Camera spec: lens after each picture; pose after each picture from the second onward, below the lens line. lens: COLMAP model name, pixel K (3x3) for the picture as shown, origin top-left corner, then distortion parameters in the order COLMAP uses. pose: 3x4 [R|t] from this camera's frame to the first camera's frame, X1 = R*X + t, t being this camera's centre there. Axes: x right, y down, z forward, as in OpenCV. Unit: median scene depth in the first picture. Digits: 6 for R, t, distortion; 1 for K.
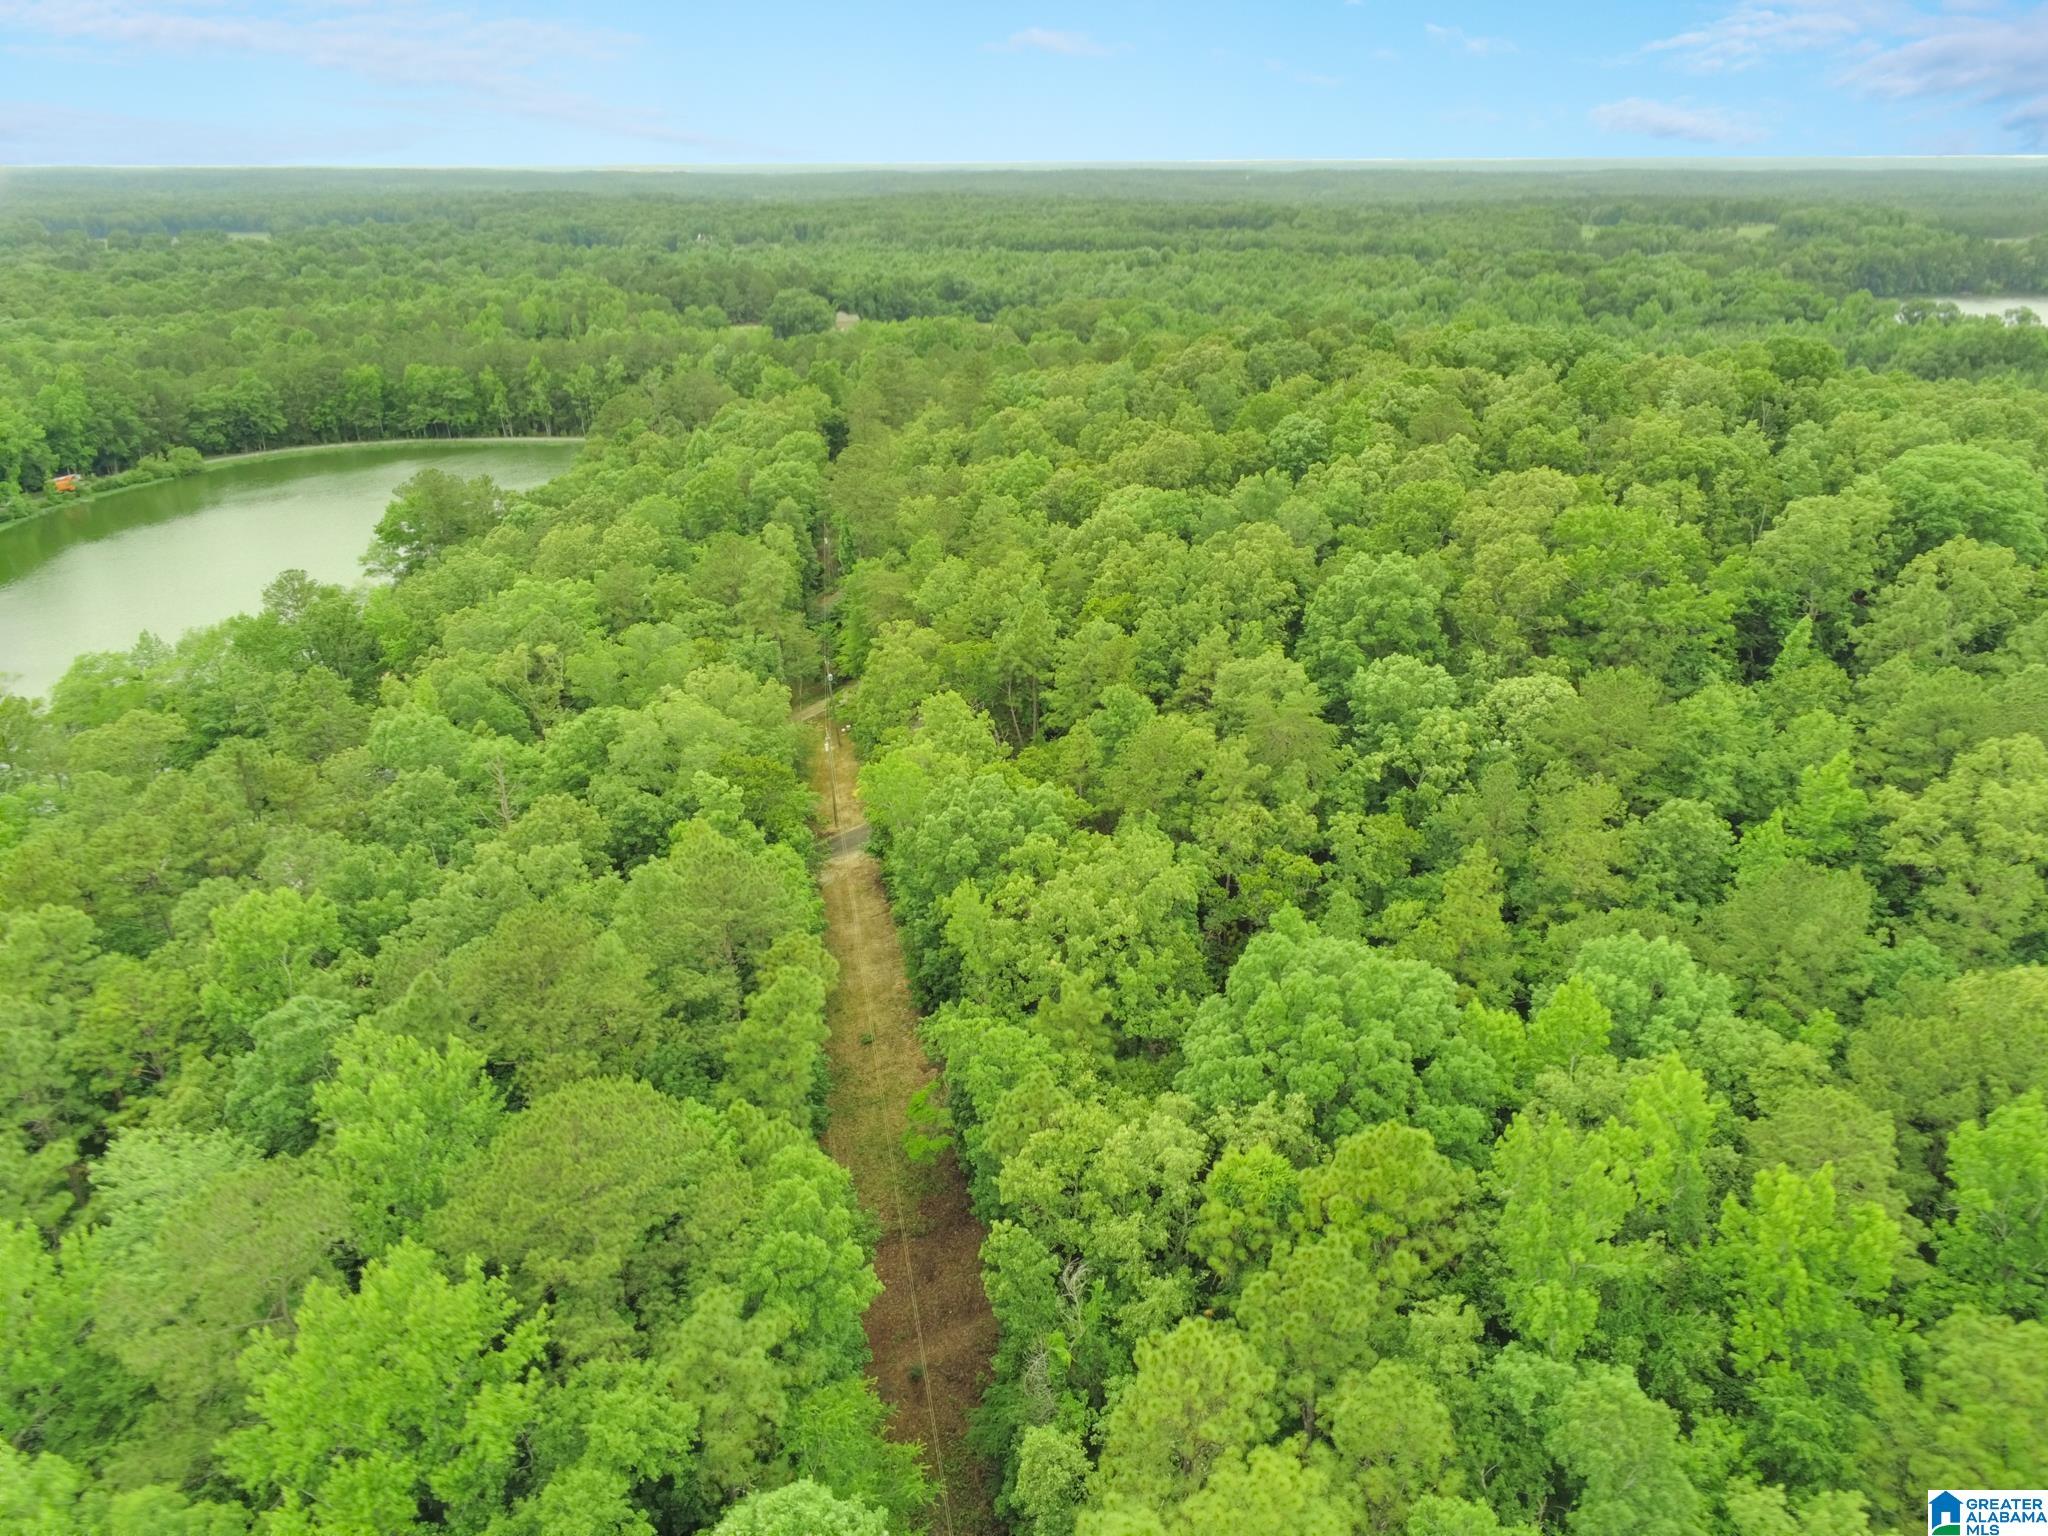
lens RADIAL K [[1317.3, 0, 1021.9], [0, 1317.3, 776.0], [0, 0, 1]] dist [0.002748, 0.005158]
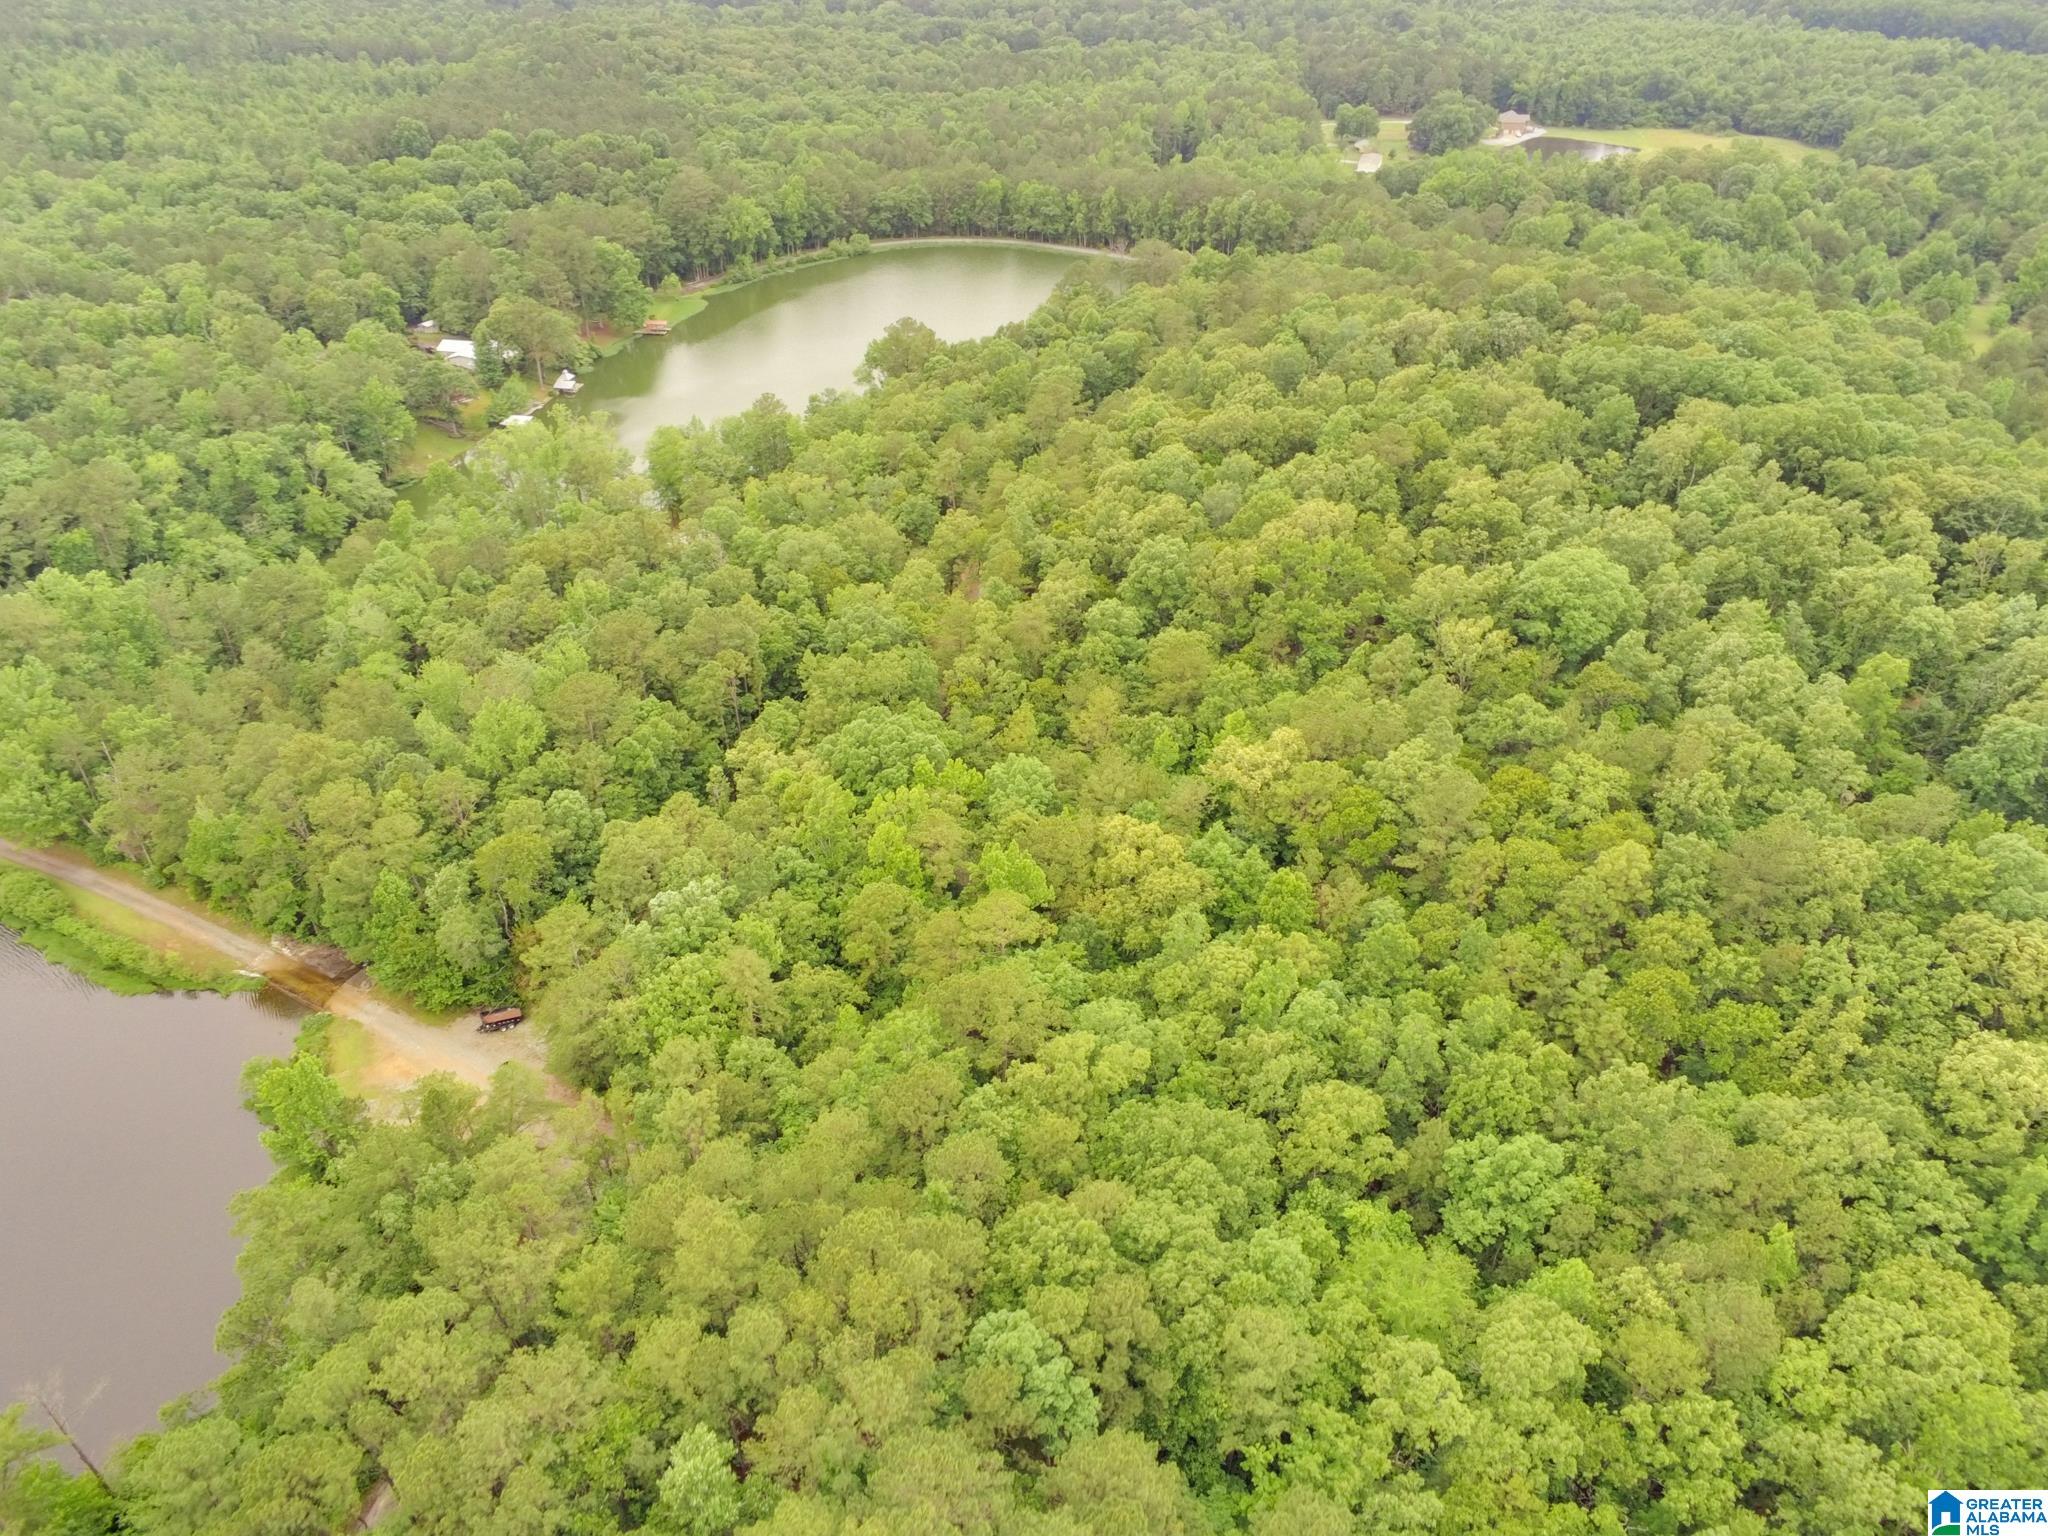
lens RADIAL K [[1317.3, 0, 1021.9], [0, 1317.3, 762.5], [0, 0, 1]] dist [0.002748, 0.005158]
pose [[0.843068, 0.303828, -0.443762, 0.288081], [-0.220046, 0.947778, 0.230862, -0.074363], [0.490730, -0.096985, 0.865897, -0.174668]]
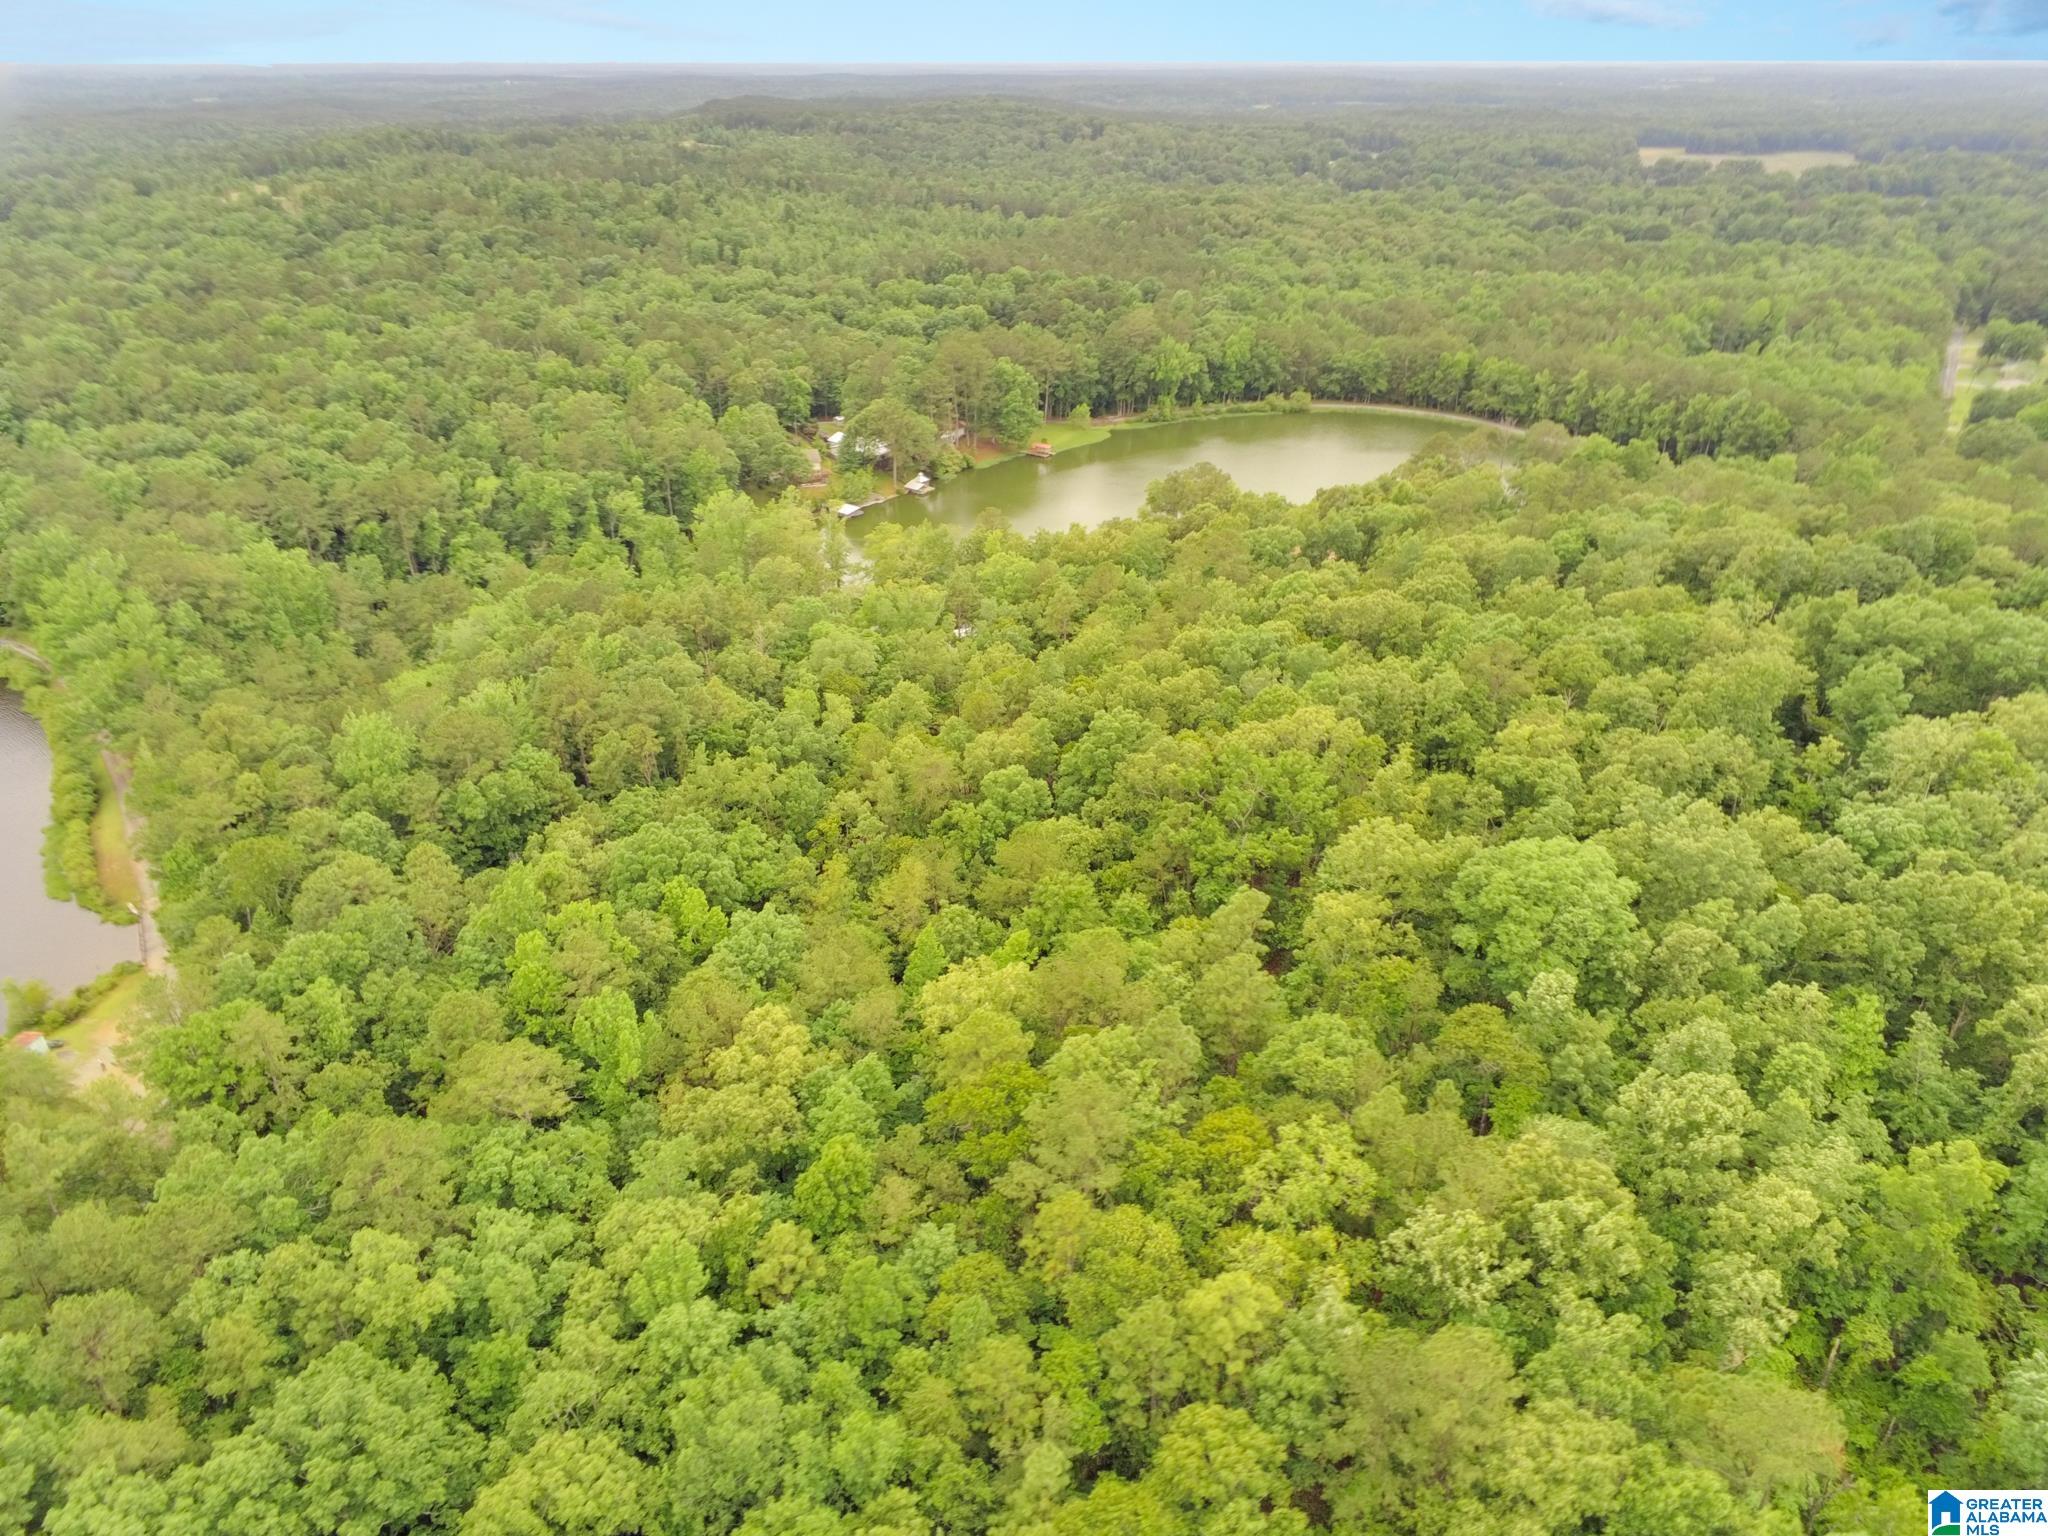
lens RADIAL K [[1317.3, 0, 1027.7], [0, 1317.3, 764.3], [0, 0, 1]] dist [0.002748, 0.005158]
pose [[0.493817, 0.409552, -0.767080, 0.395005], [-0.365024, 0.898287, 0.244617, -0.128183], [0.789242, 0.159207, 0.593086, 0.039912]]
